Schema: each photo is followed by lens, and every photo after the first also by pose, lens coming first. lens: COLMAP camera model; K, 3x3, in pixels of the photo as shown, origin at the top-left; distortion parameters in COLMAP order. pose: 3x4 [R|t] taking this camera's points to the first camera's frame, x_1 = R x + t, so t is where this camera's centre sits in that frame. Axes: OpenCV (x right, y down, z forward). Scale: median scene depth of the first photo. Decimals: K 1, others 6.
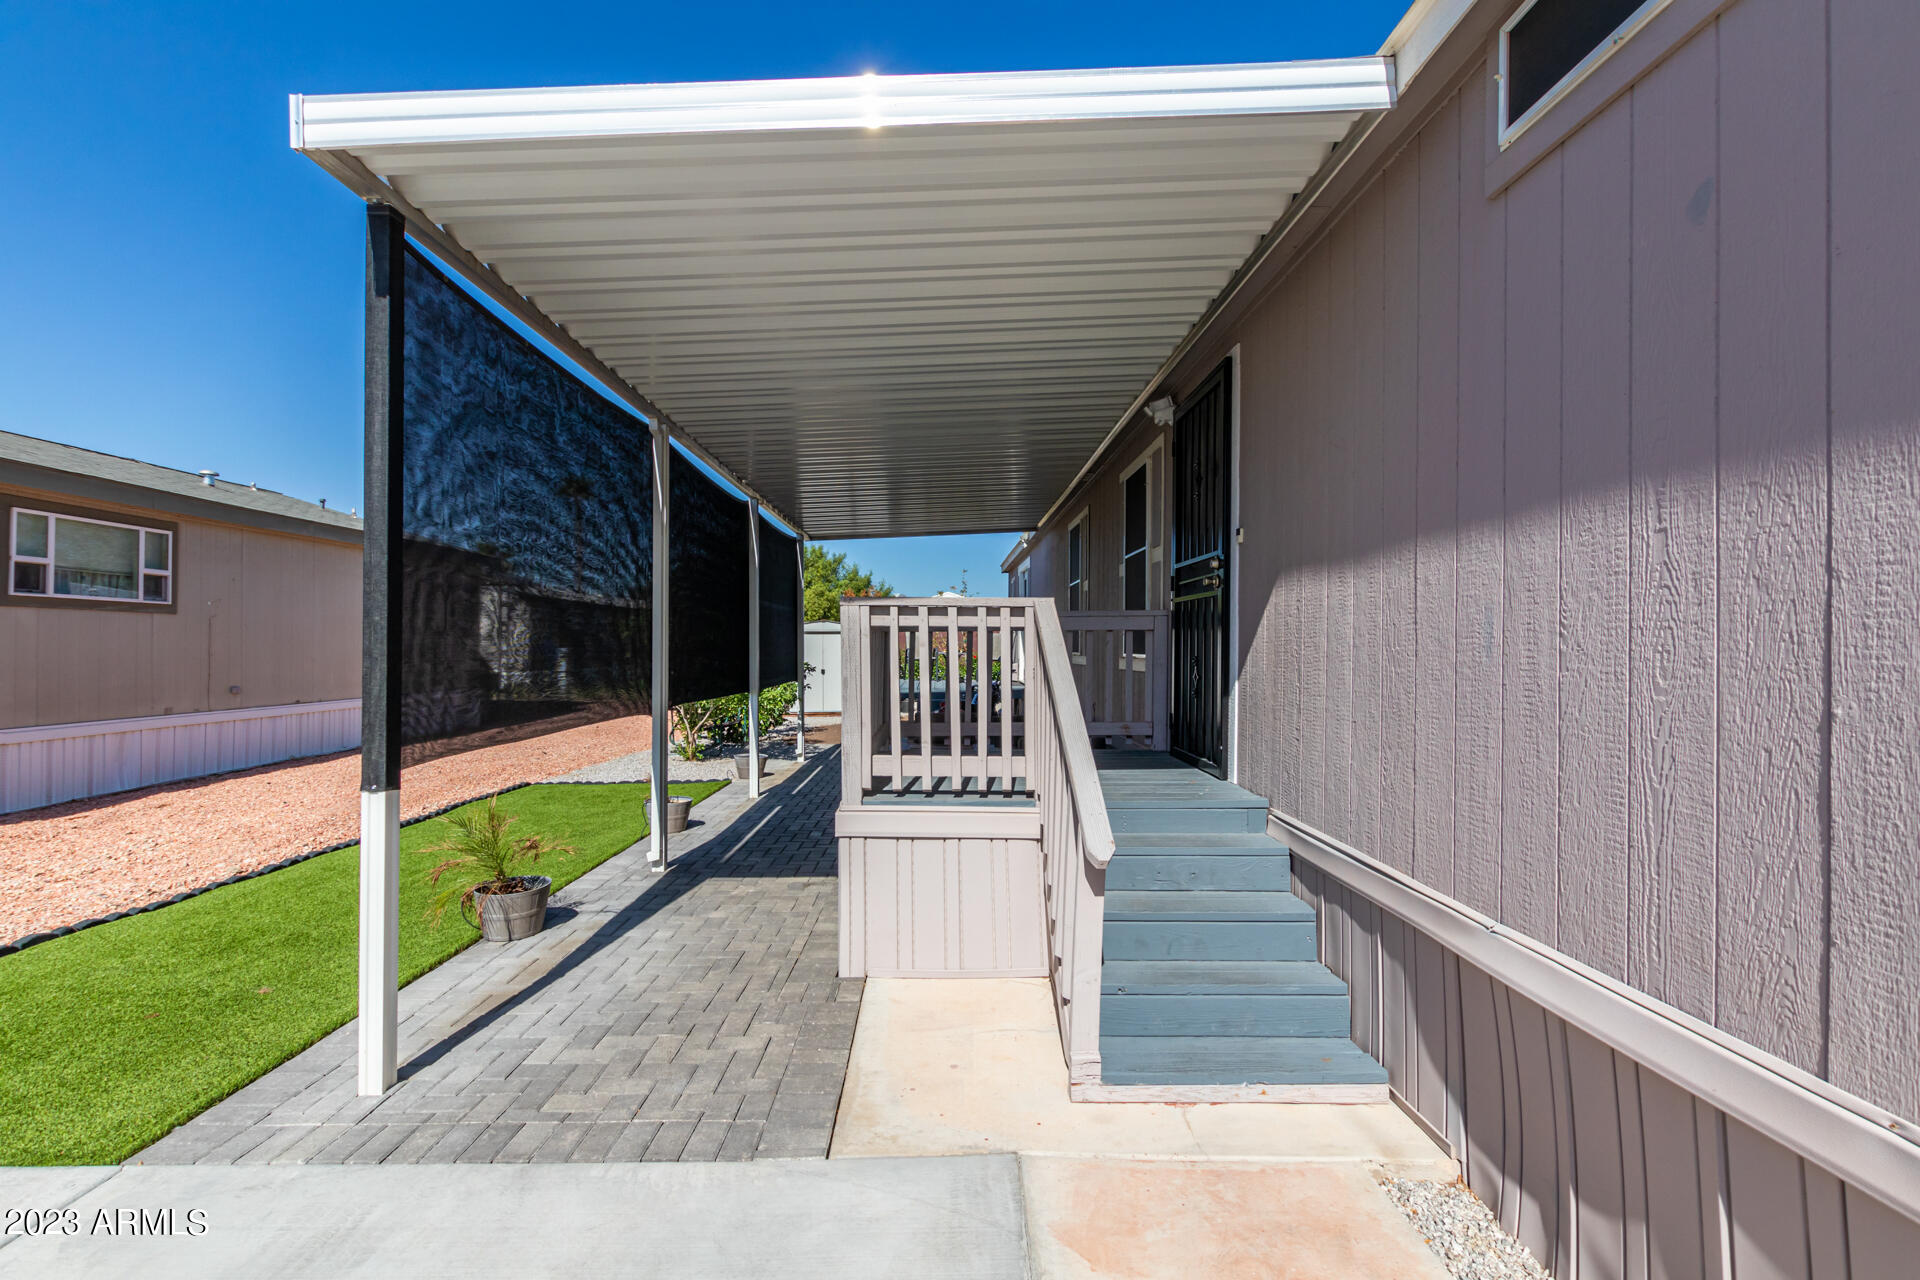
lens RADIAL K [[872.6, 0, 955.4], [0, 872.6, 637.0], [0, 0, 1]] dist [0.004641, -0.000814]
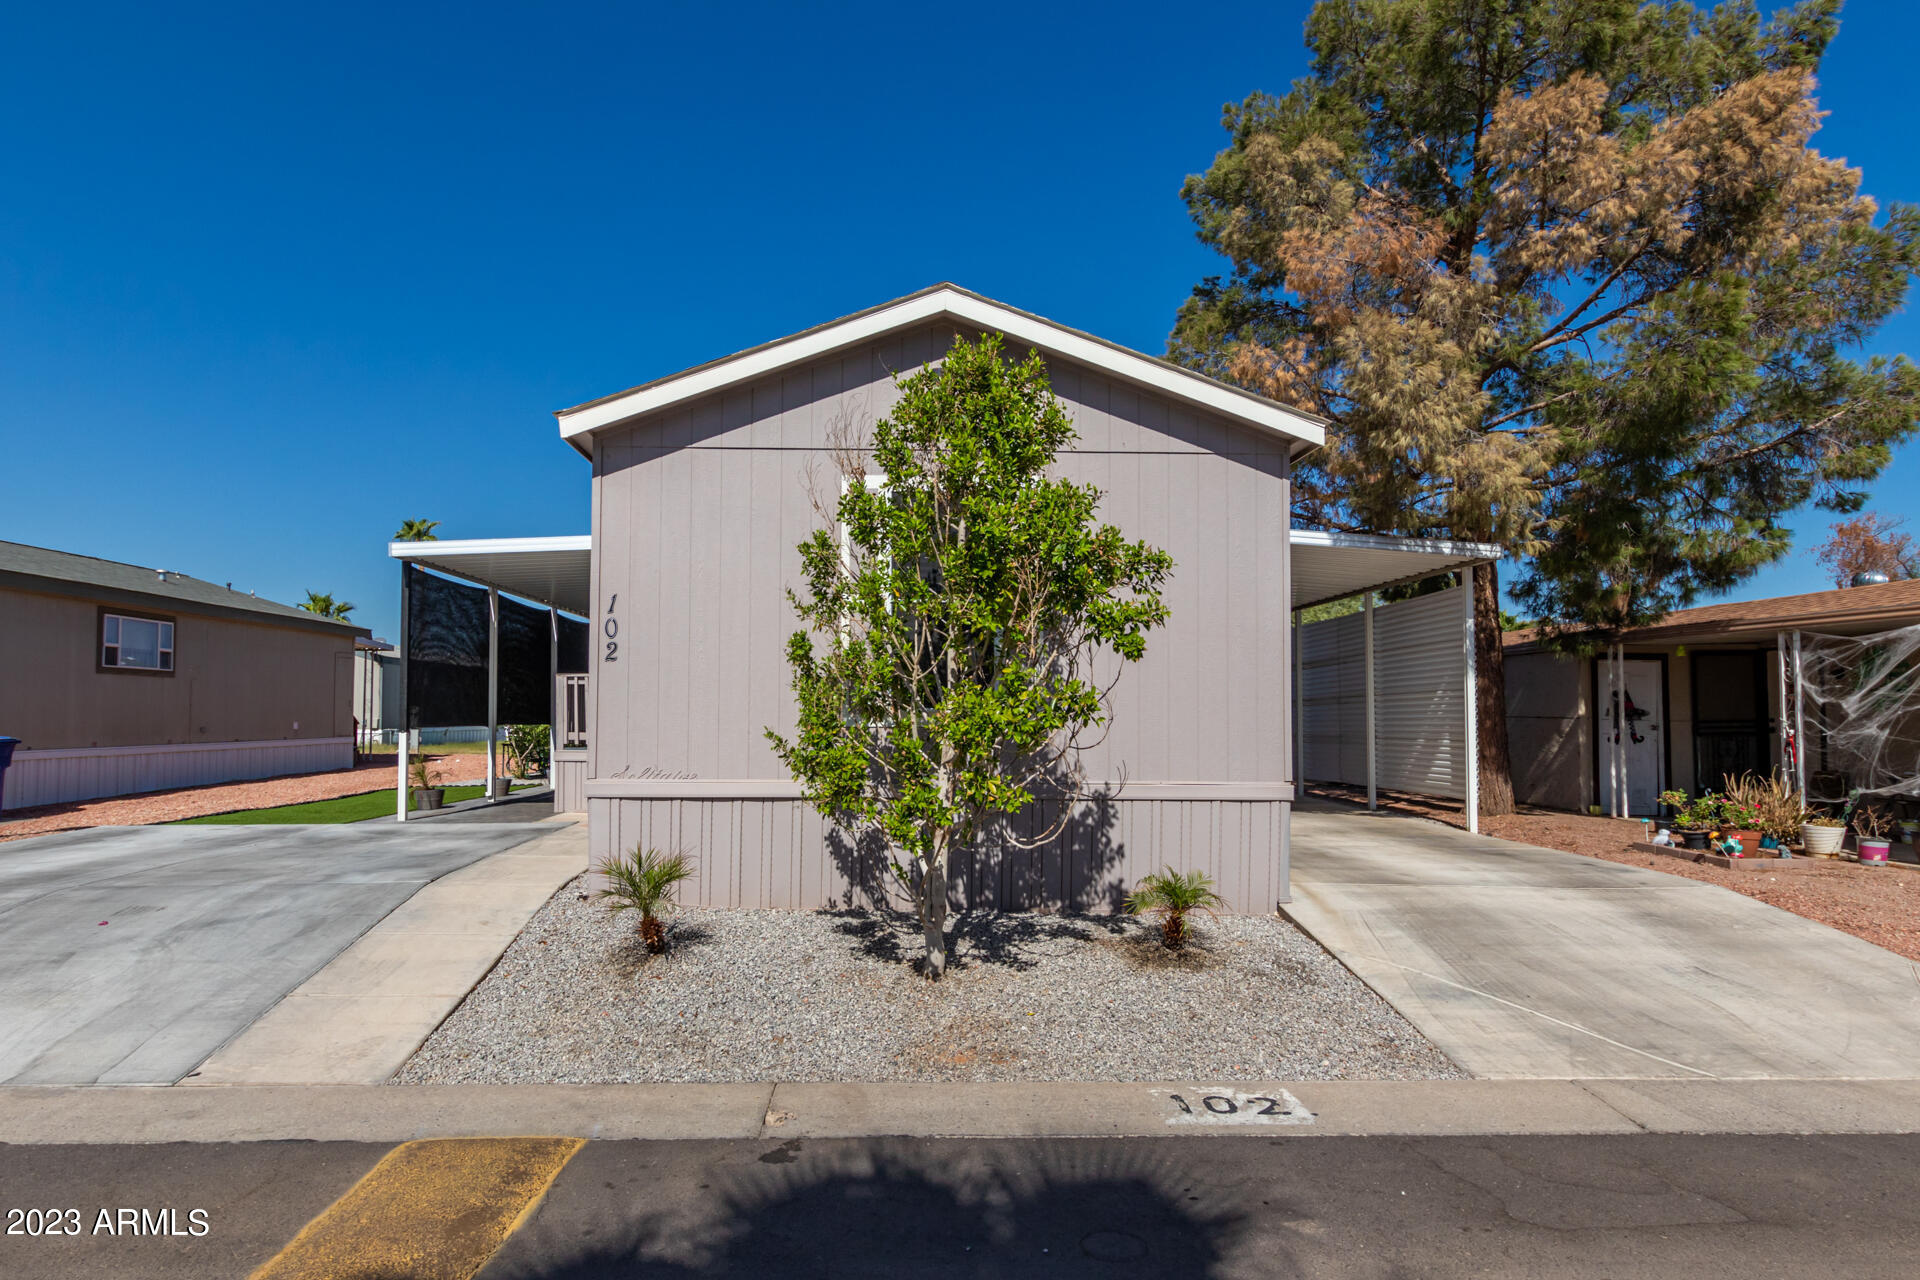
lens RADIAL K [[1132.4, 0, 906.6], [0, 1132.4, 644.3], [0, 0, 1]] dist [0.005137, -0.002843]
pose [[0.999979, -0.001462, 0.006237, 0.933126], [0.001770, 0.998760, -0.049749, 0.041487], [-0.006156, 0.049760, 0.998742, -2.519312]]
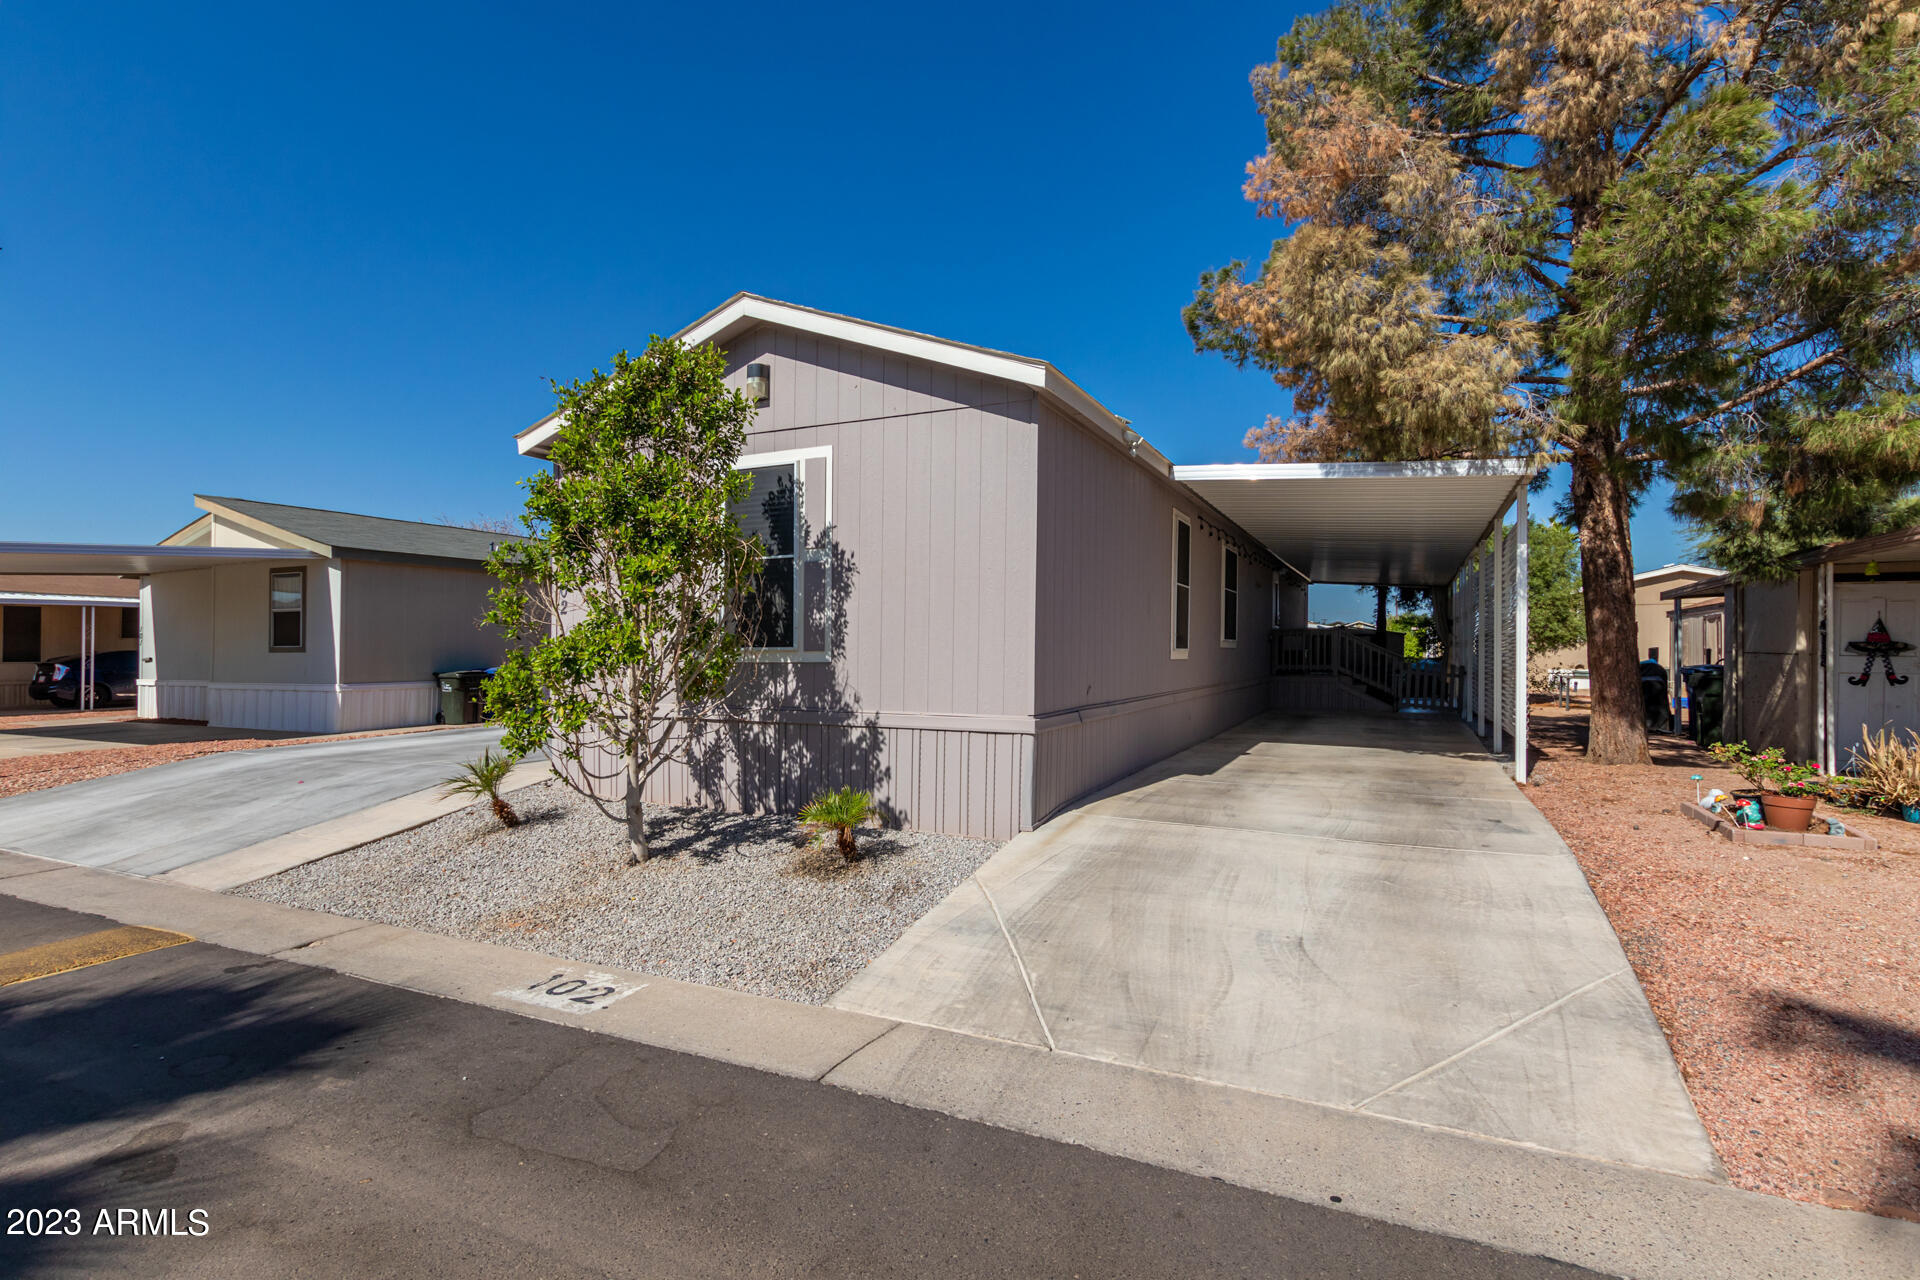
lens RADIAL K [[930.1, 0, 960.0], [0, 930.1, 640.0], [0, 0, 1]] dist [0.010778, -0.000489]
pose [[0.898297, -0.009128, -0.439294, 2.283899], [0.009169, 0.999956, -0.002029, 0.048089], [0.439293, -0.002205, 0.898341, -2.097364]]
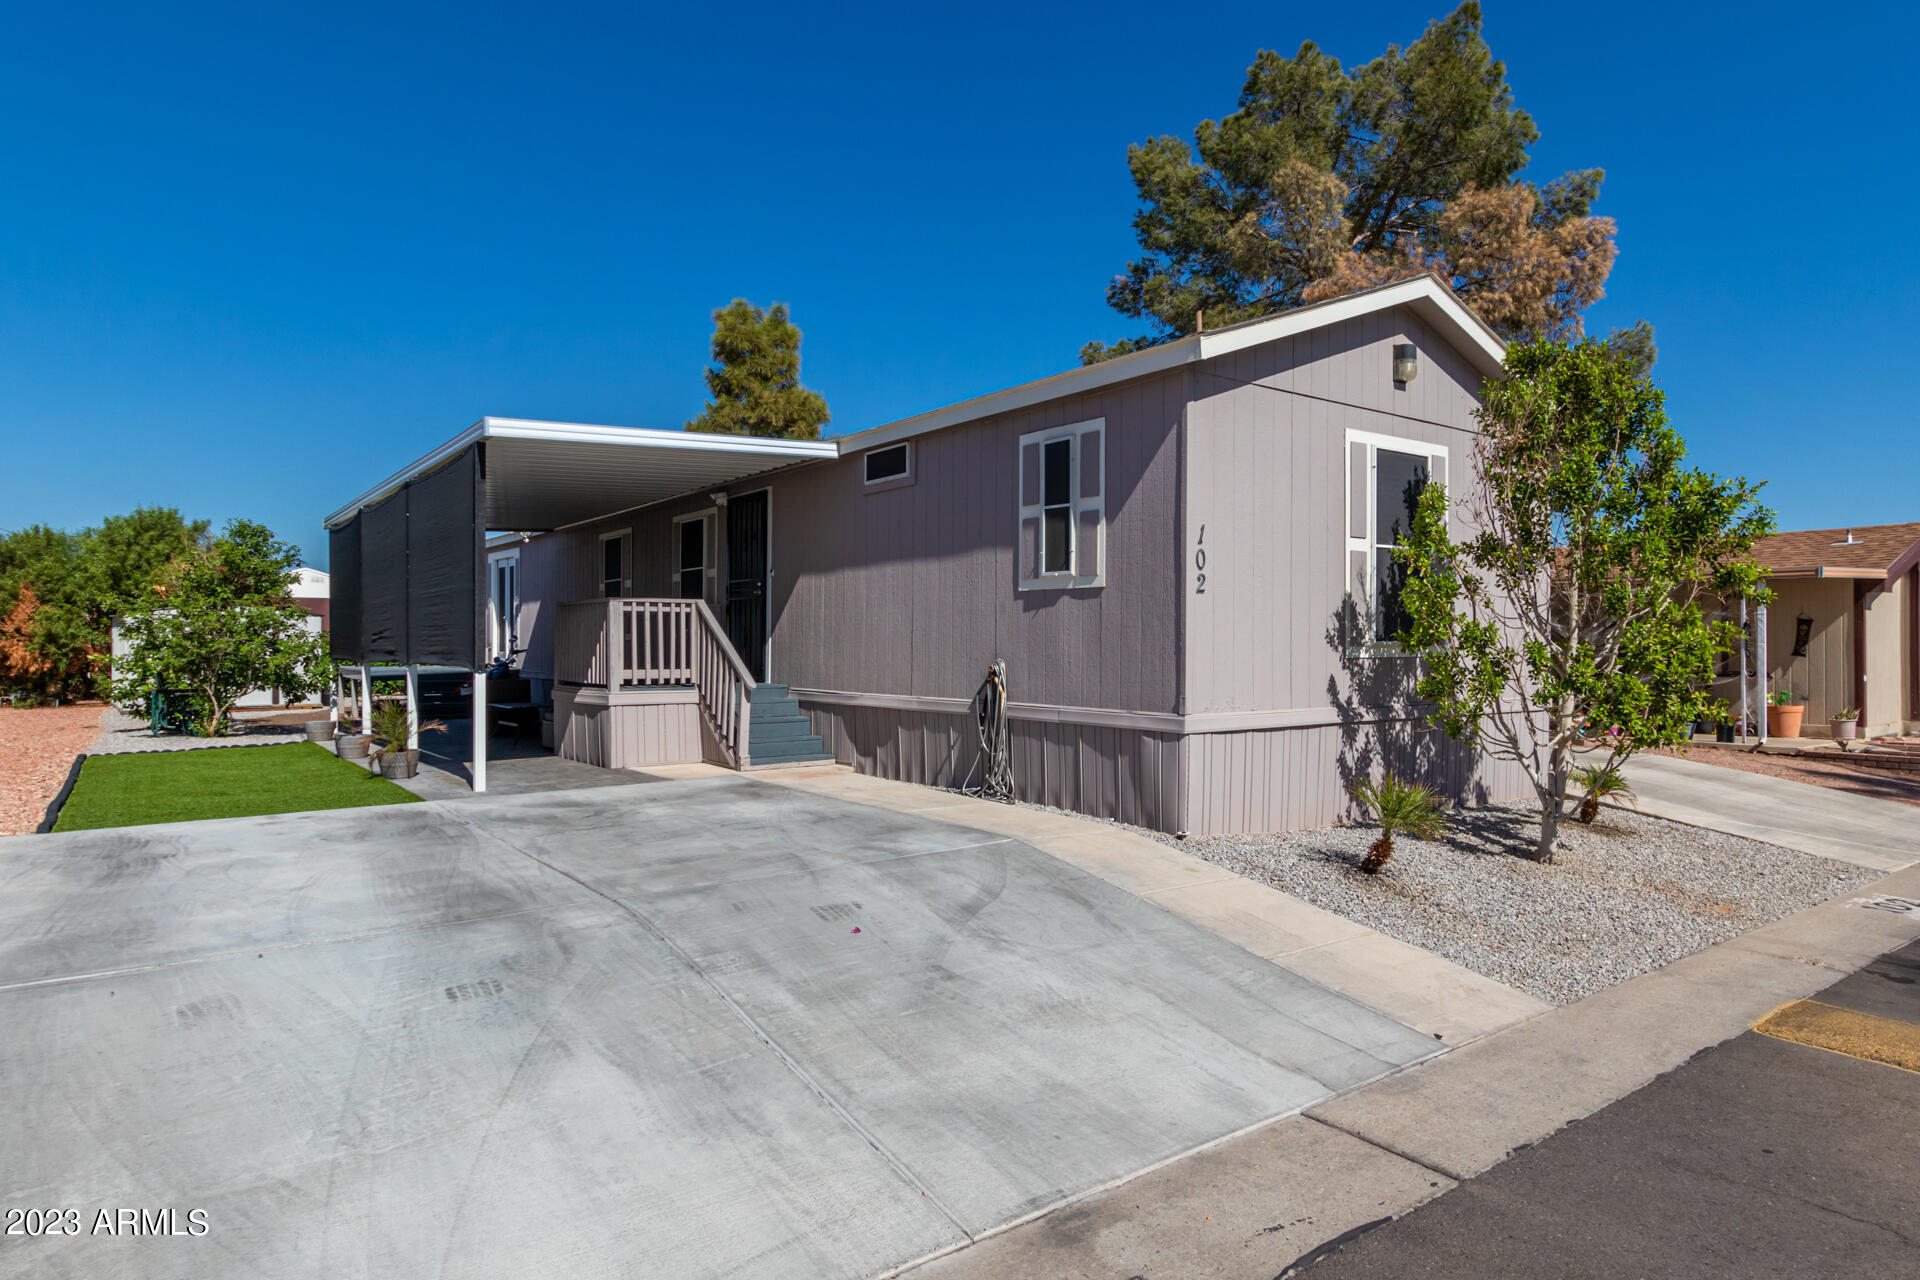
lens RADIAL K [[1131.7, 0, 999.5], [0, 1131.7, 614.3], [0, 0, 1]] dist [-0.001415, 0.000625]
pose [[0.802173, 0.009754, 0.597013, -1.043768], [-0.001926, 0.999904, -0.013749, 0.033457], [-0.597089, 0.009879, 0.802114, -1.866101]]
